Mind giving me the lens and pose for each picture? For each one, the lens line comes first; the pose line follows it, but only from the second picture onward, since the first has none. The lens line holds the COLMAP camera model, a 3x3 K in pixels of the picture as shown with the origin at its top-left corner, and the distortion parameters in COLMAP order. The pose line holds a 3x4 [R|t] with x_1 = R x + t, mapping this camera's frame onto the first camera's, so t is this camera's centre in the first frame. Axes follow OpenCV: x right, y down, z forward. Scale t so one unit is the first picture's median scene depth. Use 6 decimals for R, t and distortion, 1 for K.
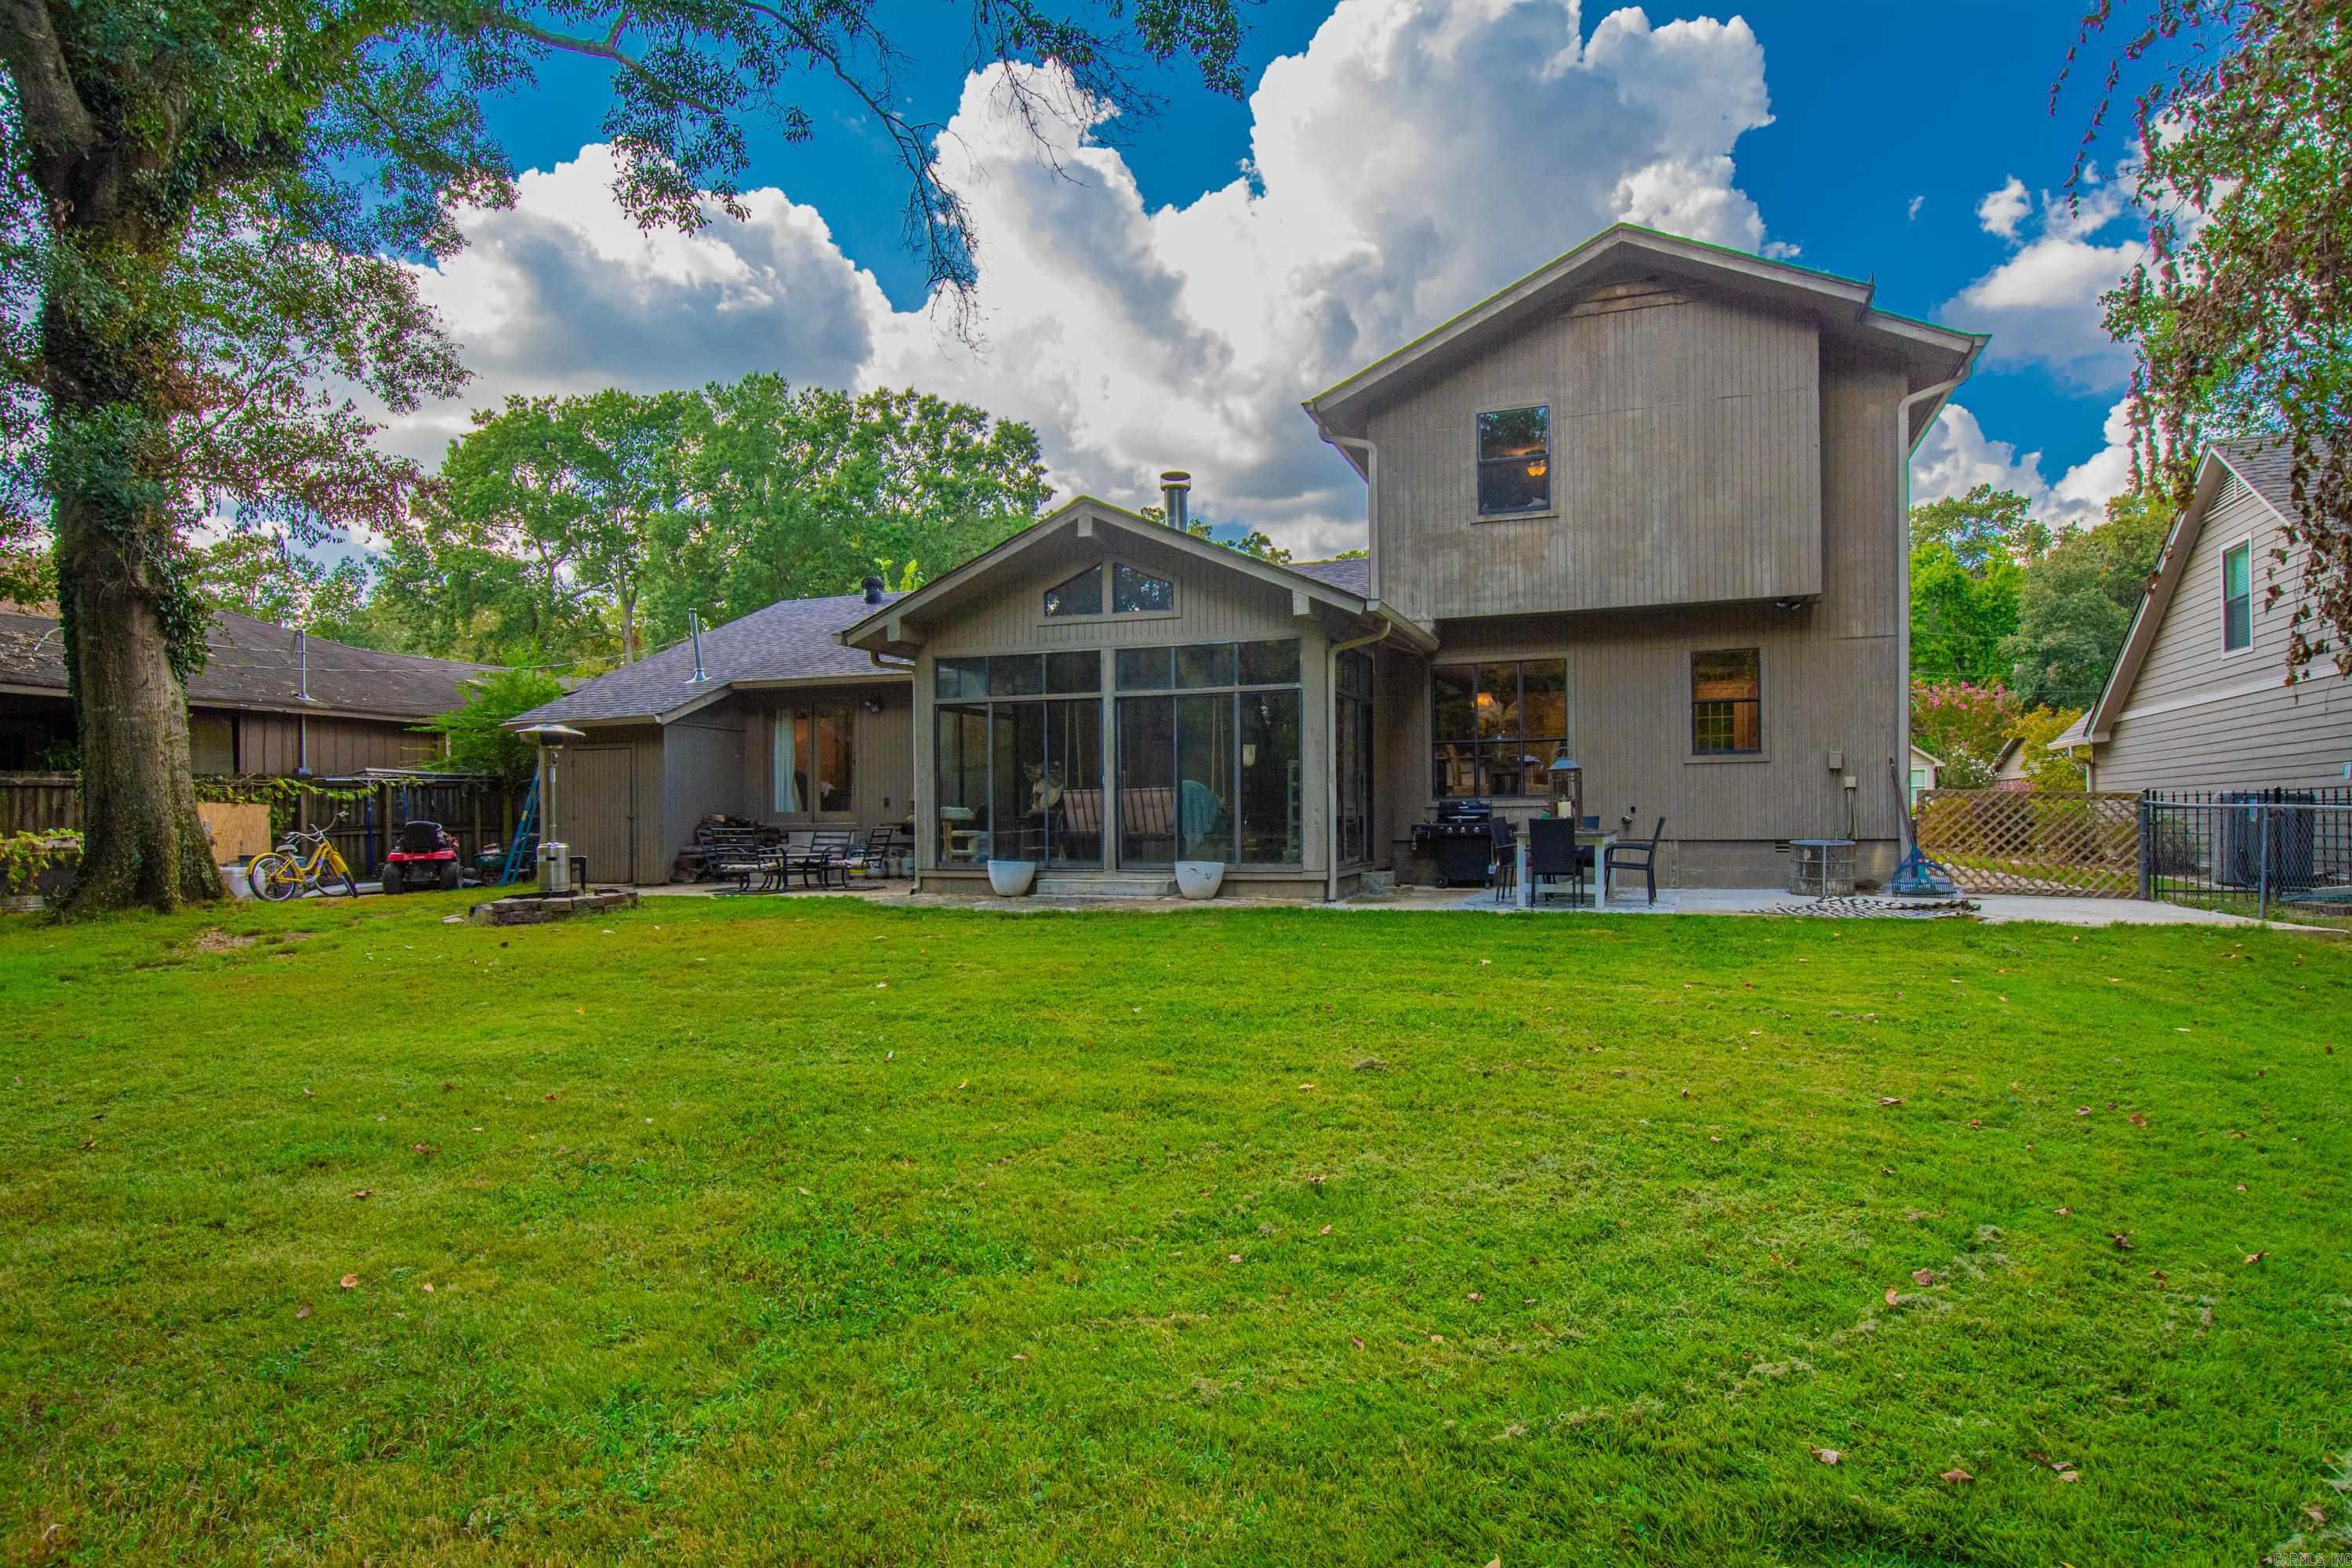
lens RADIAL K [[1290.3, 0, 1177.8], [0, 1290.3, 815.9], [0, 0, 1]] dist [0.002524, -0.000219]
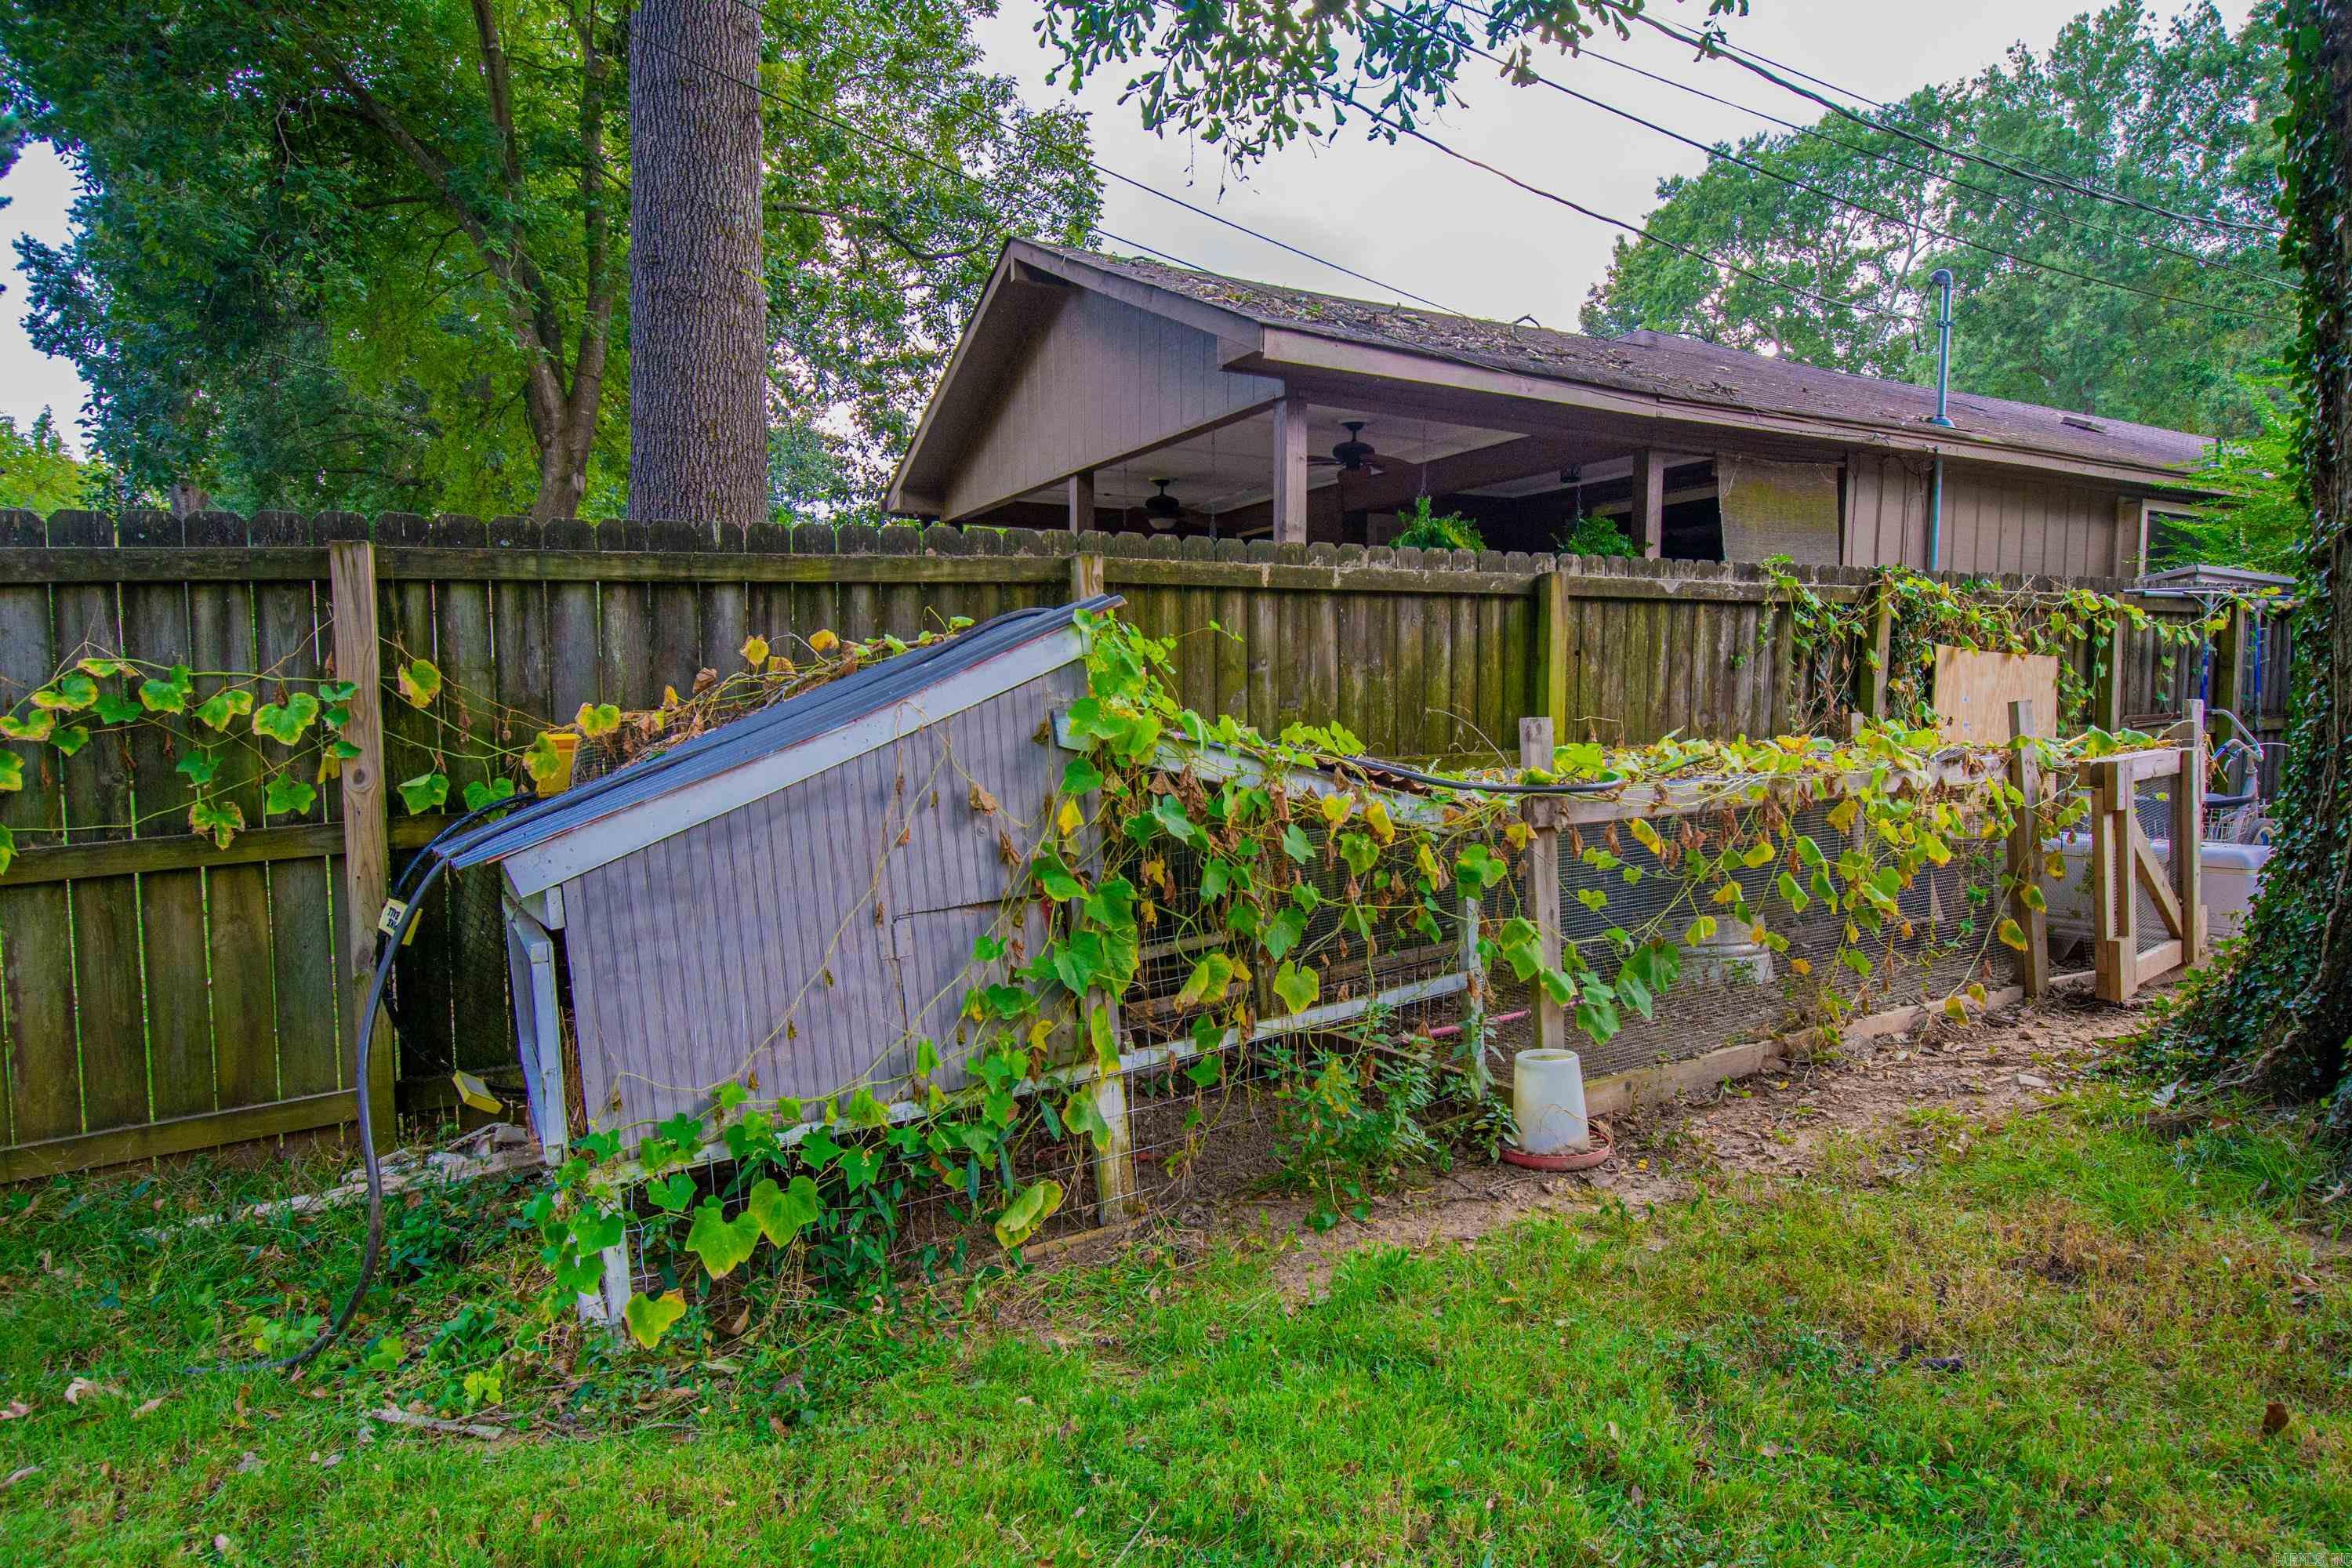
lens RADIAL K [[1290.3, 0, 1177.8], [0, 1290.3, 815.9], [0, 0, 1]] dist [0.002524, -0.000219]
pose [[0.749516, 0.073839, -0.657855, -0.631466], [-0.009901, 0.994899, 0.100389, 0.002405], [0.661912, -0.068730, 0.746424, 0.524673]]
